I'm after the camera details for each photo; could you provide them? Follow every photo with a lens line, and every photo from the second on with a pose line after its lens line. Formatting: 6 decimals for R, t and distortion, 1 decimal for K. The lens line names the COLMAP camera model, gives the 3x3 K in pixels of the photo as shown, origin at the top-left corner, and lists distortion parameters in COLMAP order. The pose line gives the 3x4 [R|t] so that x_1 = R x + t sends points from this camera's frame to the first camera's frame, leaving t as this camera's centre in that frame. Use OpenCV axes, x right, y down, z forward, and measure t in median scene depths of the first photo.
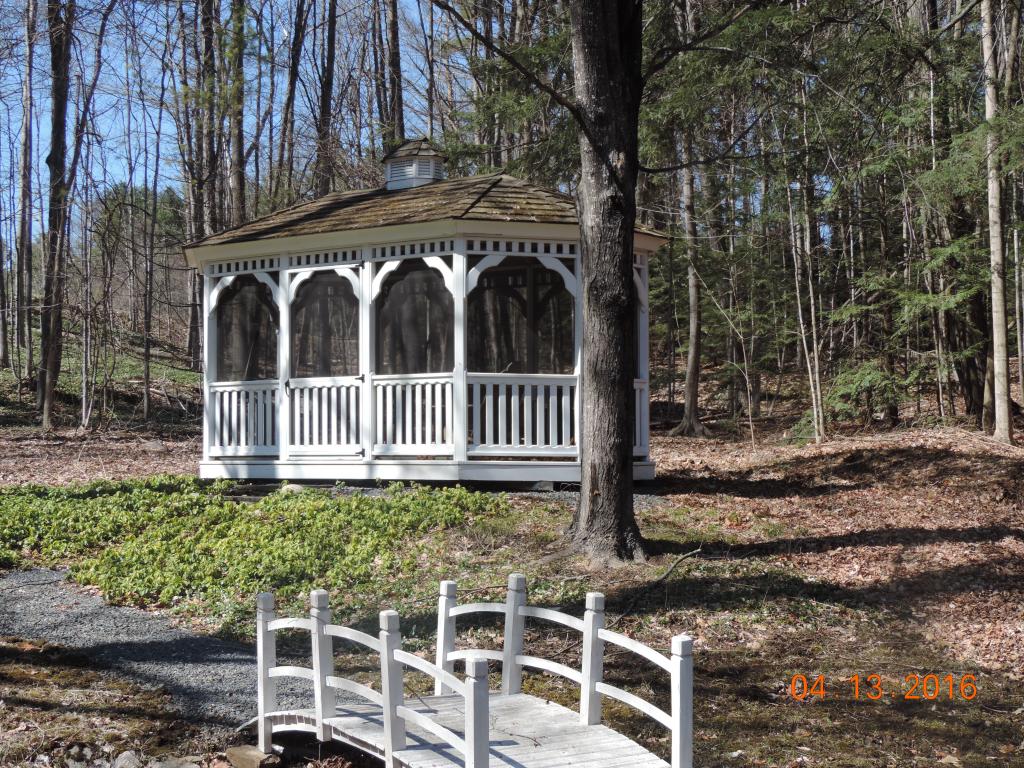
lens RADIAL K [[1630.3, 0, 512.0], [0, 1630.3, 384.0], [0, 0, 1]] dist [-0.045456, -0.079967]
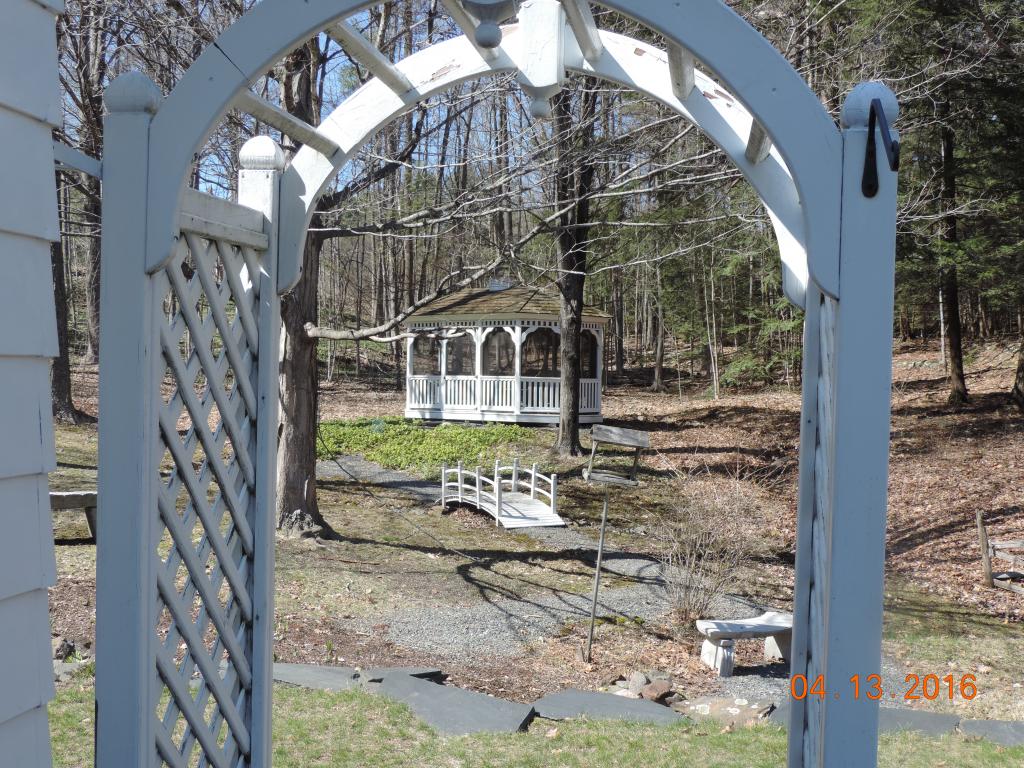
lens RADIAL K [[1281.1, 0, 512.0], [0, 1281.1, 384.0], [0, 0, 1]] dist [0.003458, 0.000142]
pose [[0.997380, 0.016535, -0.070430, 0.091225], [-0.013056, 0.998686, 0.049566, -0.088434], [0.071157, -0.048516, 0.996285, -0.858430]]
